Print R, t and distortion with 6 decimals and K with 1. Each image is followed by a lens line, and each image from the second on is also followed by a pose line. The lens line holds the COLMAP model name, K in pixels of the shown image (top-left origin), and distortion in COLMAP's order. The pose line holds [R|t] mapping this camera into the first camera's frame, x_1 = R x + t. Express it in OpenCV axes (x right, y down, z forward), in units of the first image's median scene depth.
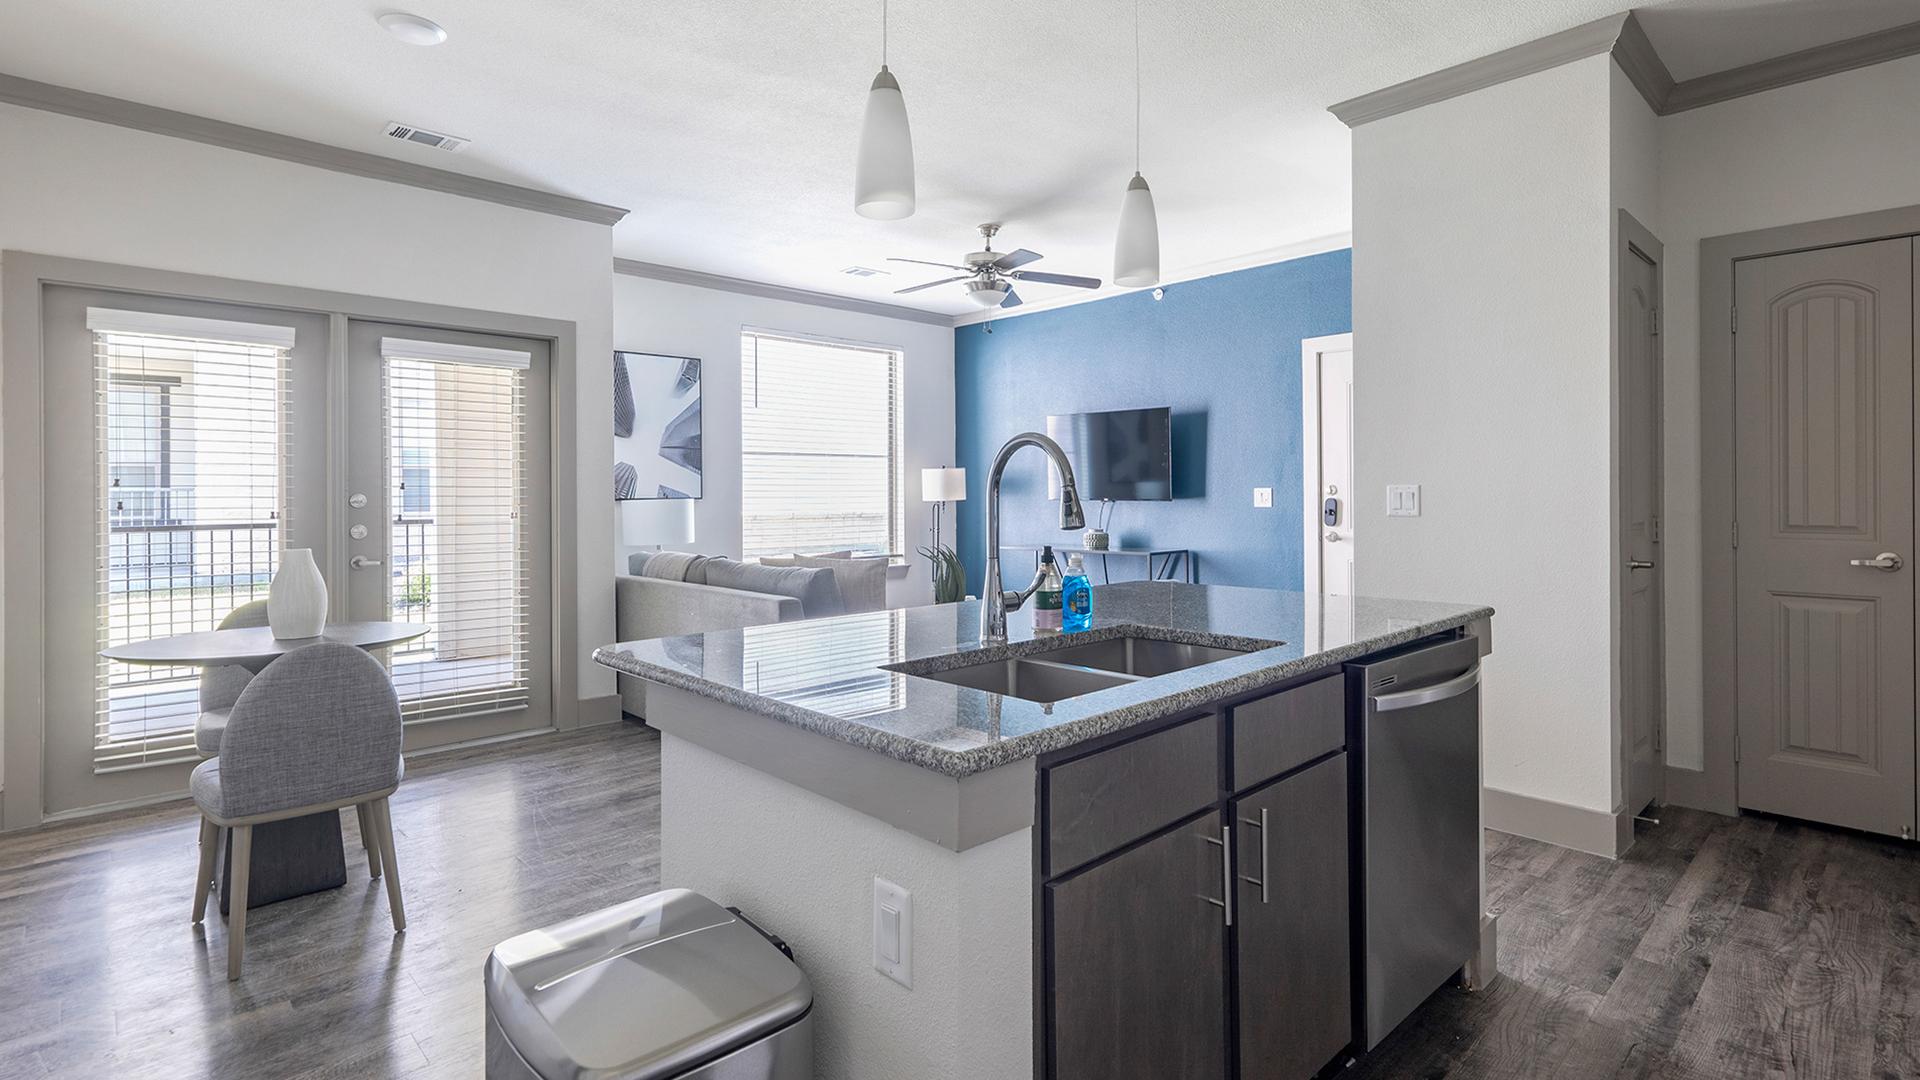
lens RADIAL K [[924.9, 0, 972.6], [0, 924.9, 495.3], [0, 0, 1]] dist [0.003125, 0.003728]
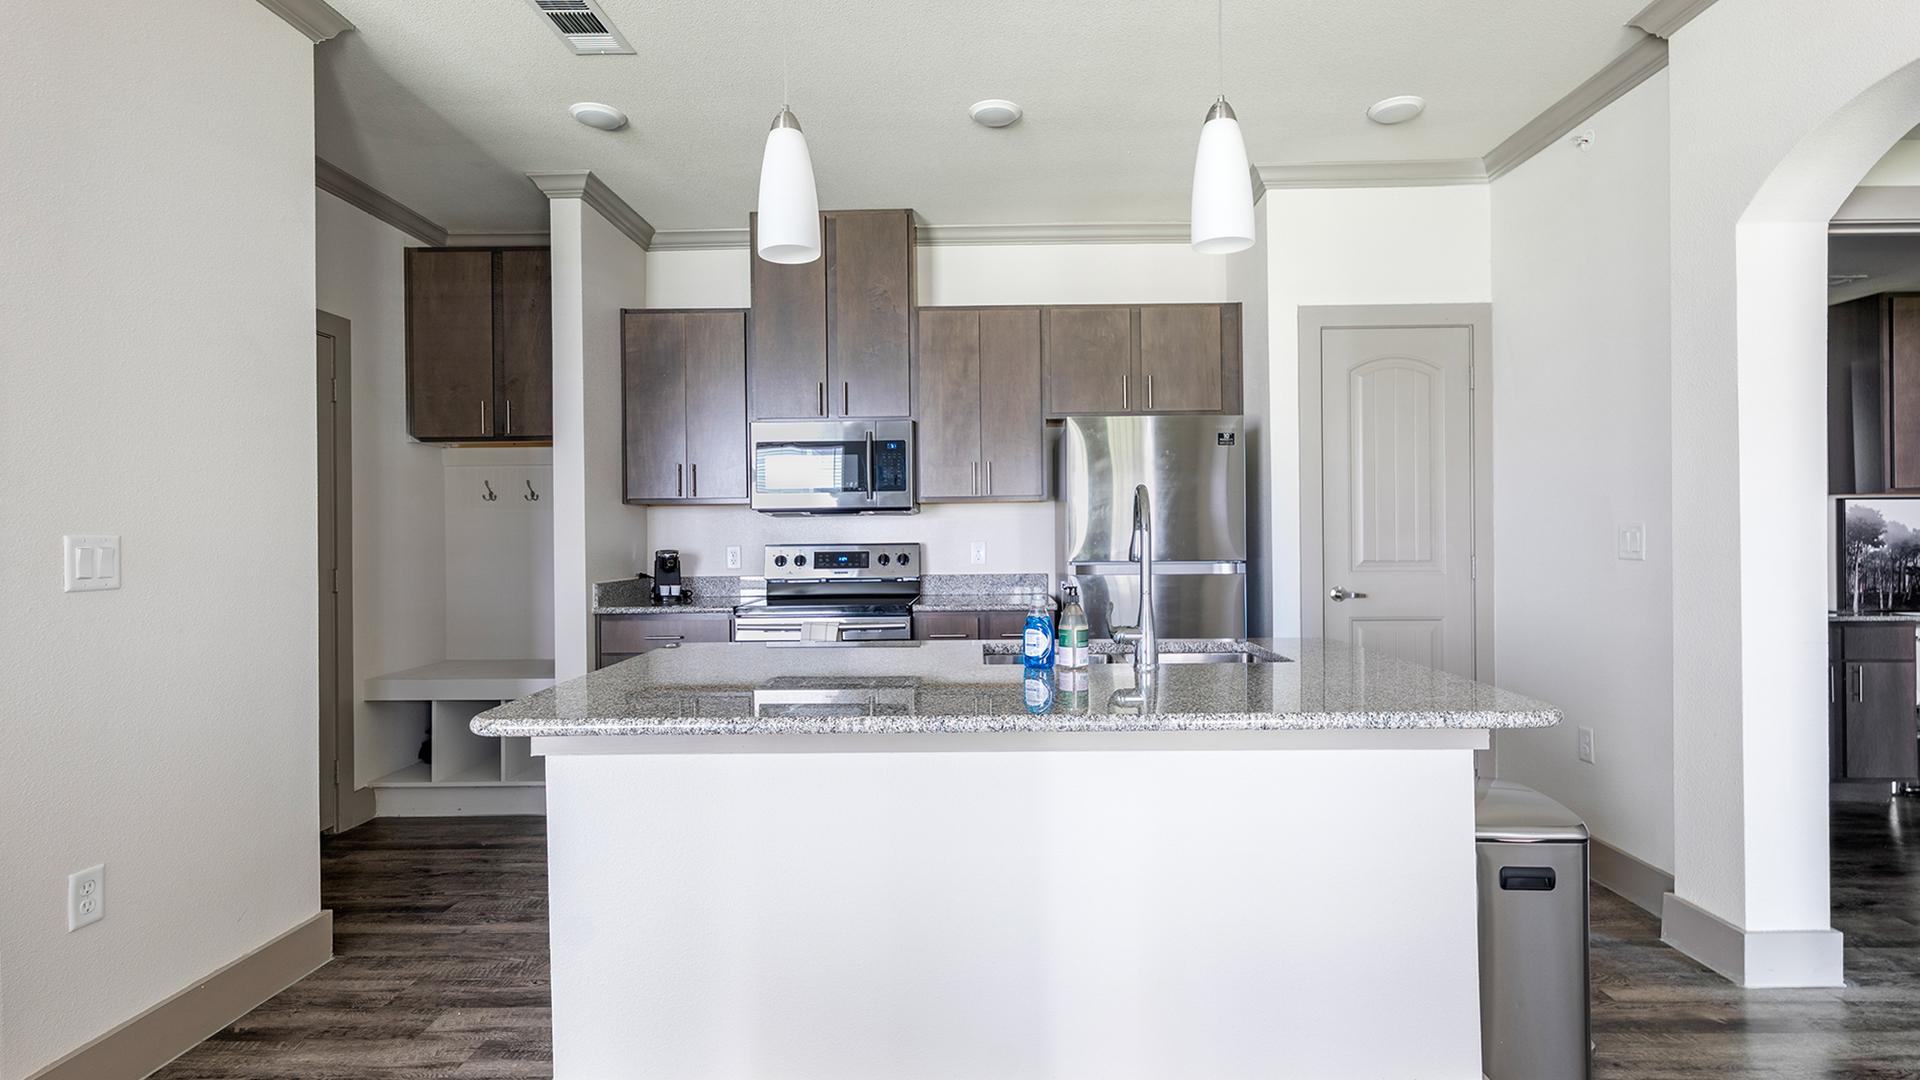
lens RADIAL K [[924.9, 0, 965.3], [0, 924.9, 534.7], [0, 0, 1]] dist [0.003125, 0.003728]
pose [[-0.707967, 0.012833, 0.706129, -0.184762], [0.016527, 0.999862, -0.001600, -0.001191], [-0.706053, 0.010537, -0.708081, 0.596770]]
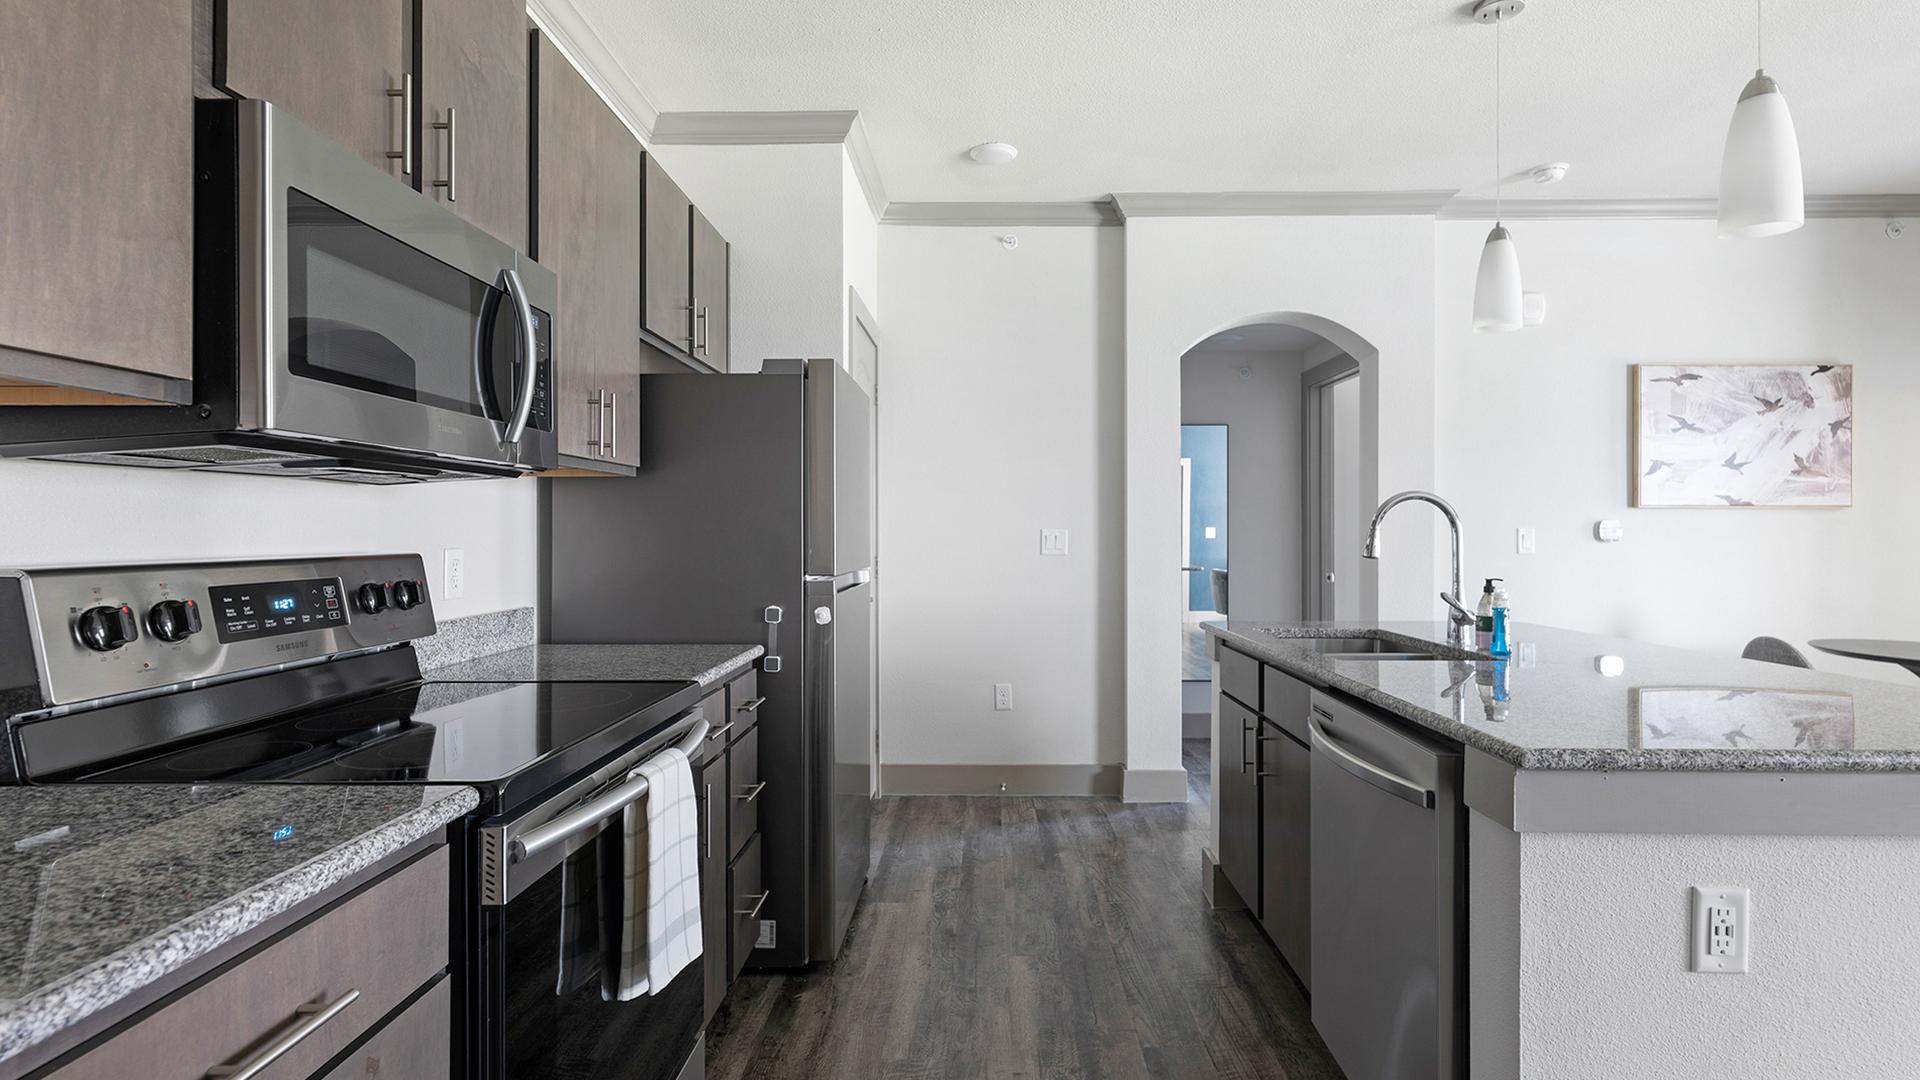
lens RADIAL K [[924.9, 0, 975.7], [0, 924.9, 528.0], [0, 0, 1]] dist [0.003125, 0.003728]
pose [[-0.702833, 0.003383, -0.711347, 0.453306], [0.002636, 0.999994, 0.002151, -0.004863], [0.711350, -0.000364, -0.702838, 0.446124]]
